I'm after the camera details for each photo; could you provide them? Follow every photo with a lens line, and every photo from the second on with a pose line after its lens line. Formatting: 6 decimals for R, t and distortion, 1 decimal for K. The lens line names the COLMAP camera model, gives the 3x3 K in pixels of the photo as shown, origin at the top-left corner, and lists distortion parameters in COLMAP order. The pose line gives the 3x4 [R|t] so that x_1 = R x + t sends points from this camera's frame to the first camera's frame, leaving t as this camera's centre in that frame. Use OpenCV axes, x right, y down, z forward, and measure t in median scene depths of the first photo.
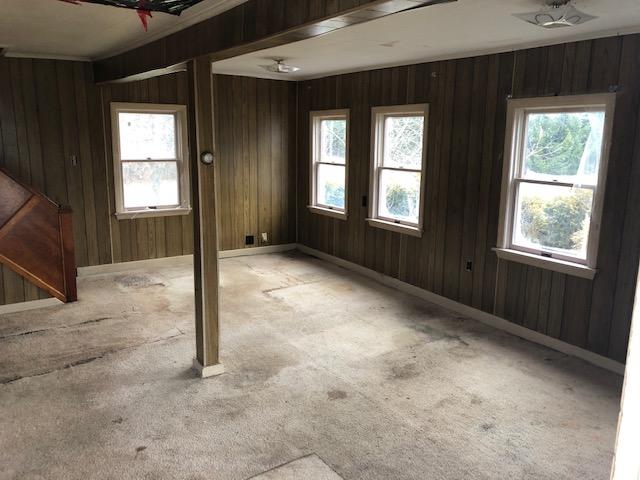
lens RADIAL K [[528.2, 0, 320.0], [0, 528.2, 240.0], [0, 0, 1]] dist [0.031183, -0.003639]
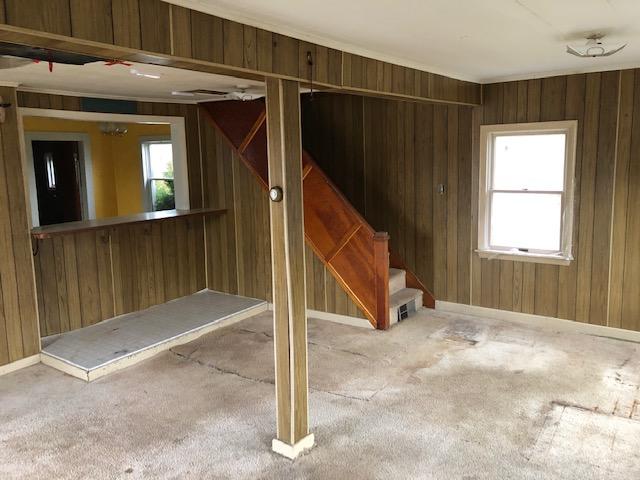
lens RADIAL K [[528.2, 0, 320.0], [0, 528.2, 240.0], [0, 0, 1]] dist [0.031183, -0.003639]
pose [[0.353662, 0.127738, -0.926610, 0.369206], [-0.162689, 0.983933, 0.073546, -0.098070], [0.921116, 0.124739, 0.368762, 0.480505]]
